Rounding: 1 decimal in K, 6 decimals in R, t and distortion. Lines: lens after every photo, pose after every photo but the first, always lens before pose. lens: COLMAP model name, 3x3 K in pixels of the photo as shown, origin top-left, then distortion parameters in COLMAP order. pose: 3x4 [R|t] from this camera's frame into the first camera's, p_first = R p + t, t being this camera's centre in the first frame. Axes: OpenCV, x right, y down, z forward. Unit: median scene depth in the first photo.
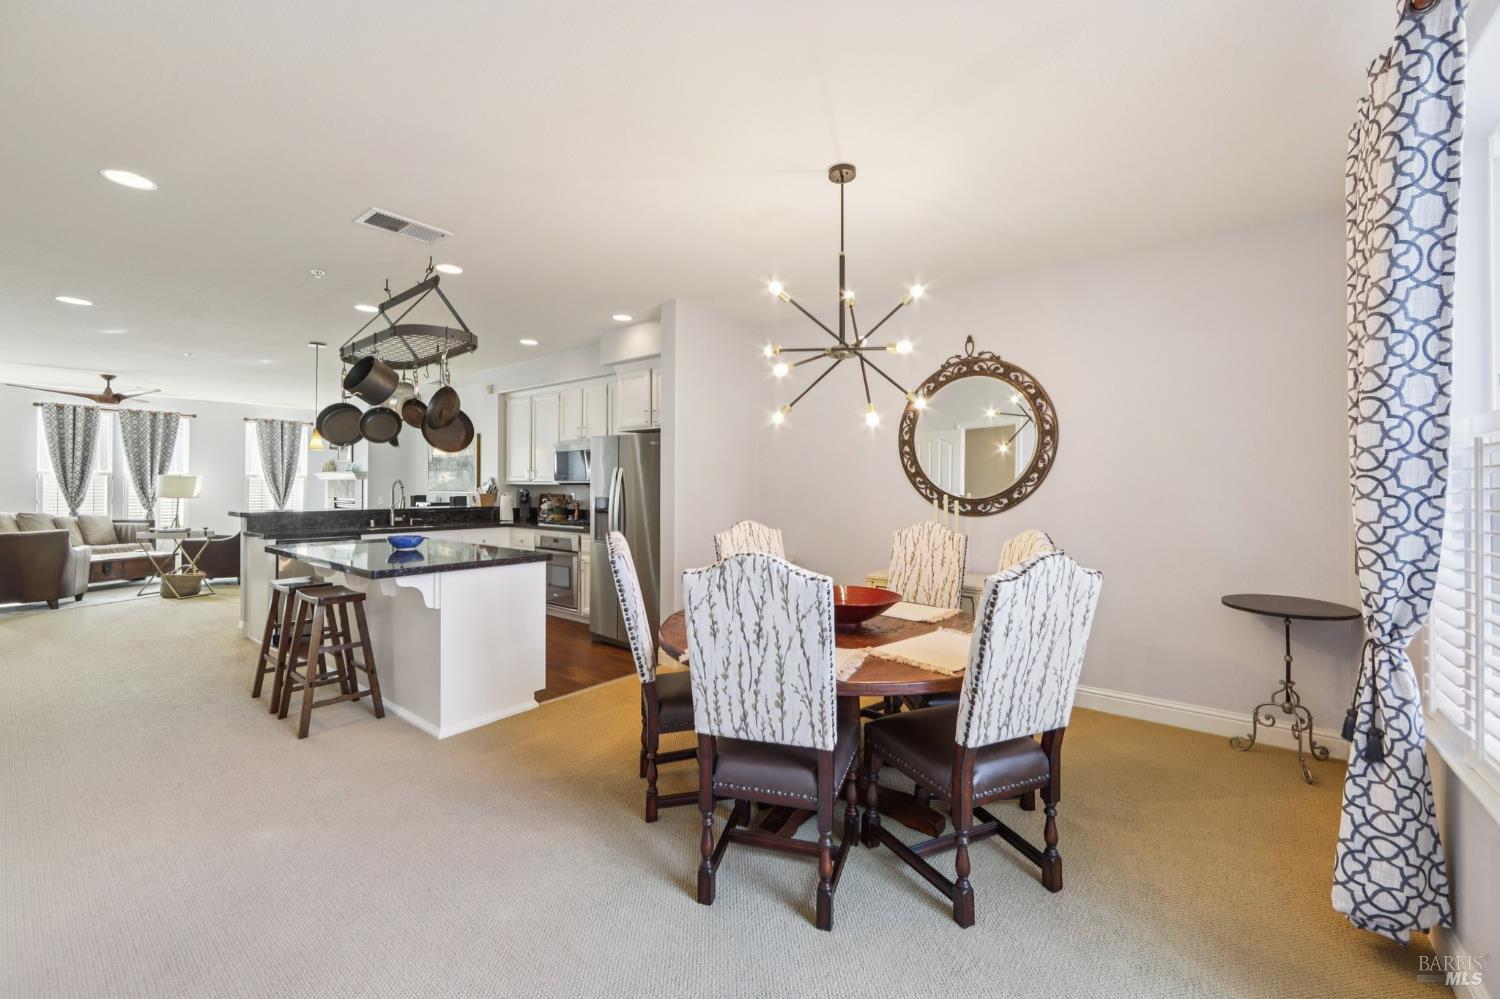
lens RADIAL K [[597.6, 0, 764.1], [0, 597.6, 484.3], [0, 0, 1]] dist [-0.013933, 0.003047]
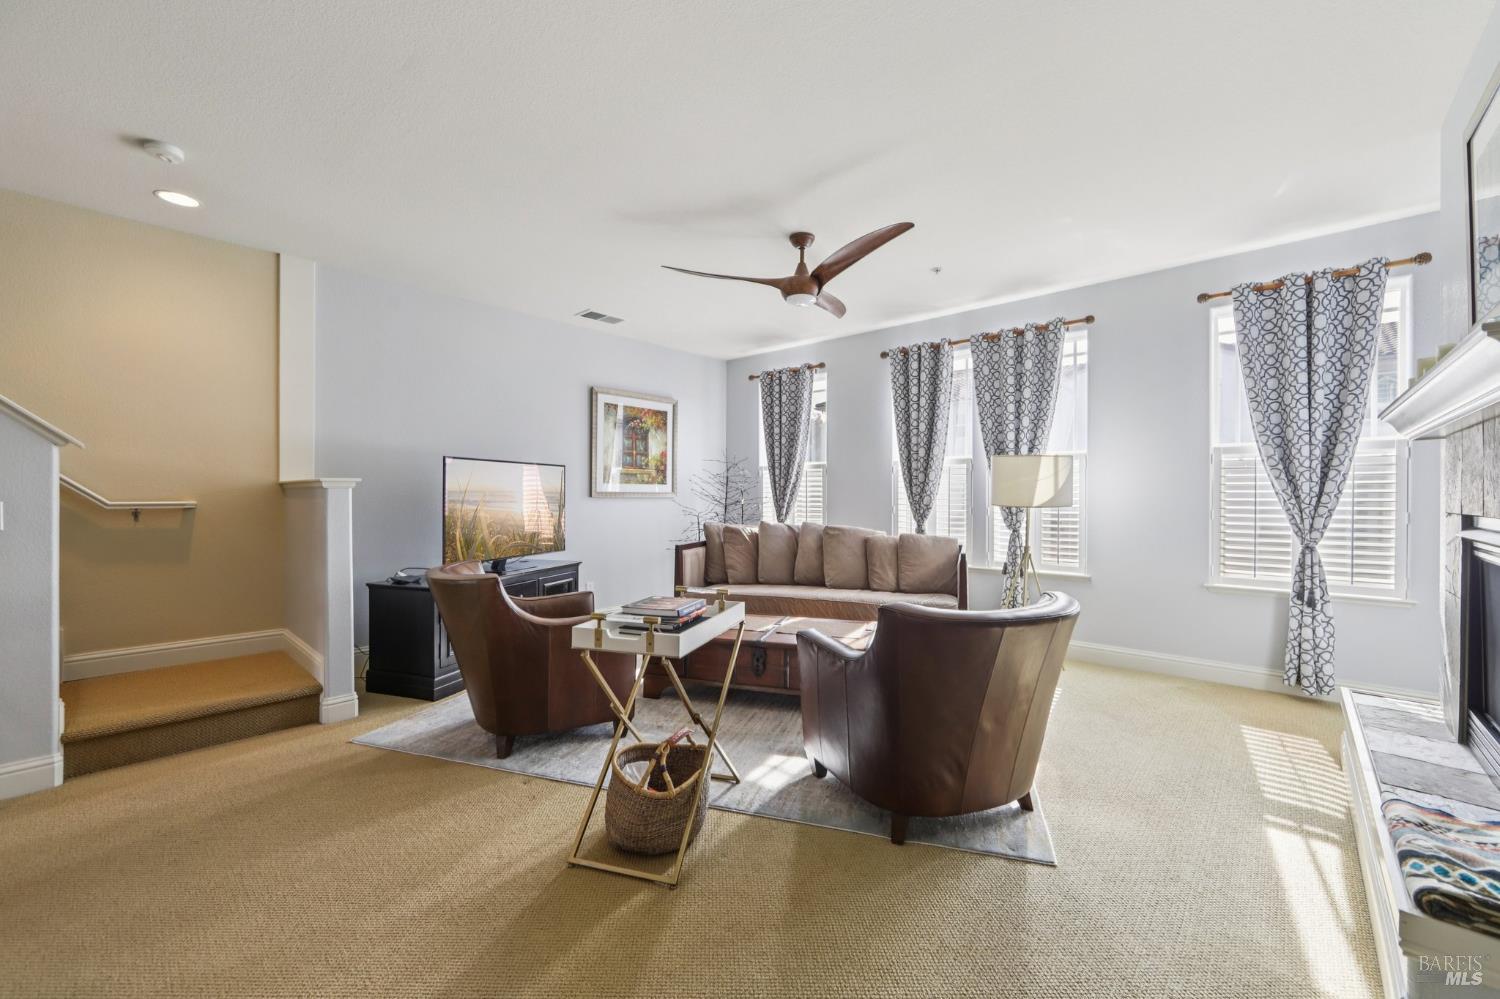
lens RADIAL K [[597.6, 0, 758.3], [0, 597.6, 499.2], [0, 0, 1]] dist [-0.013933, 0.003047]
pose [[-0.080988, -0.001710, -0.996714, -0.549341], [0.001592, 0.999997, -0.001845, 0.018549], [0.996714, -0.001737, -0.080985, 0.855917]]
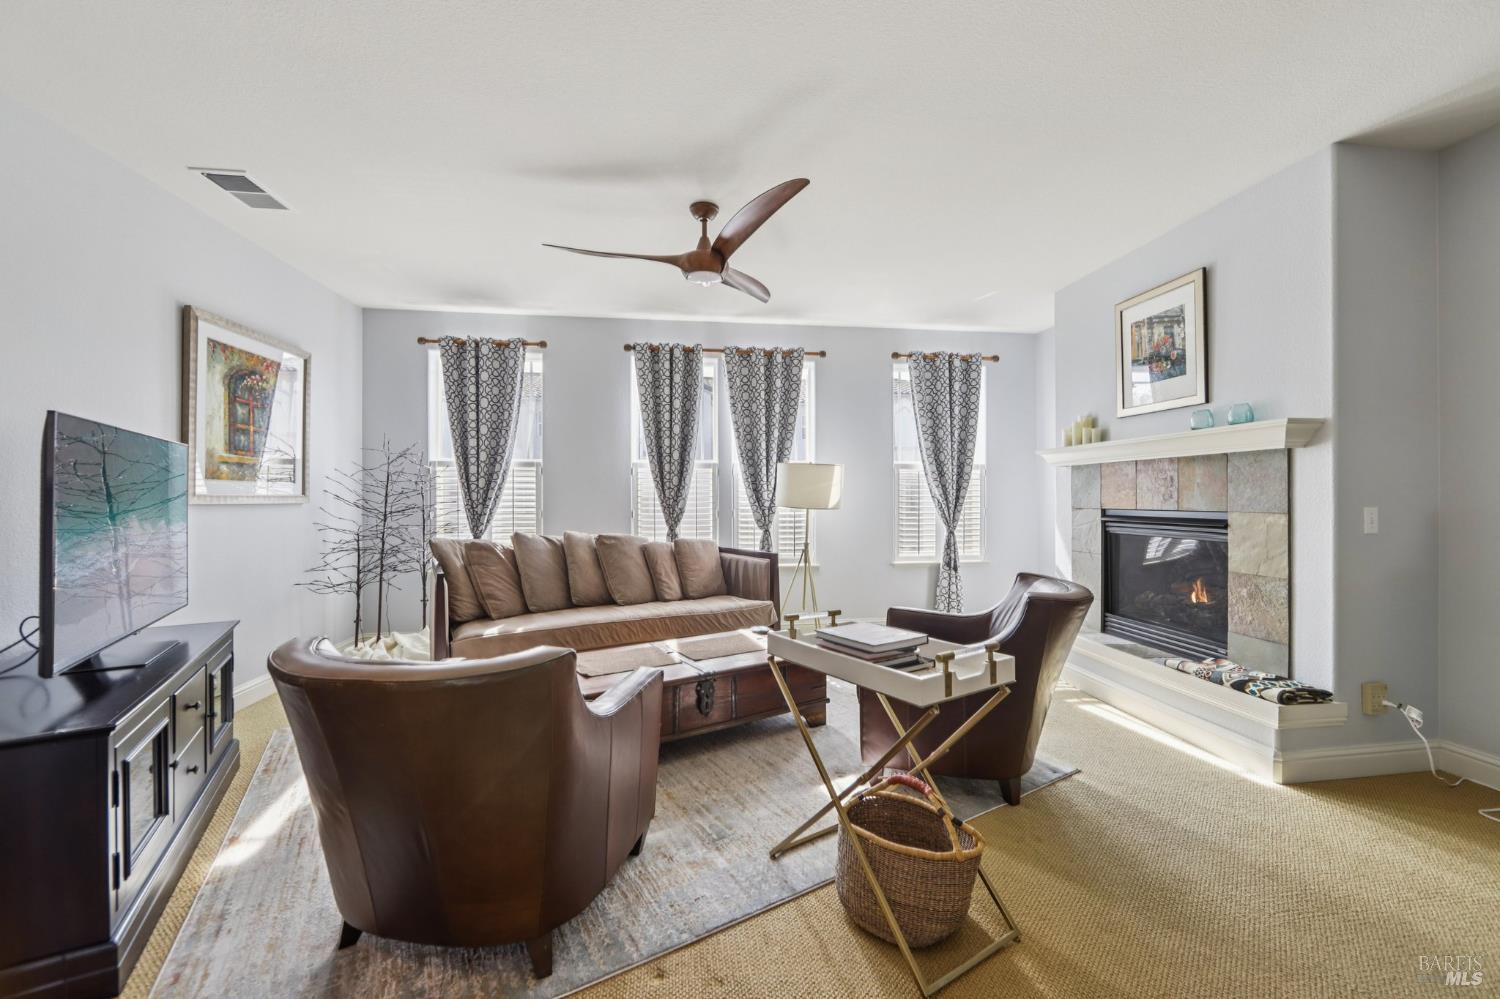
lens RADIAL K [[597.6, 0, 760.0], [0, 597.6, 500.3], [0, 0, 1]] dist [-0.013933, 0.003047]
pose [[0.711835, -0.006739, -0.702314, -0.679002], [0.009830, 0.999952, 0.000368, 0.015837], [0.702278, -0.007165, 0.711867, 0.625020]]
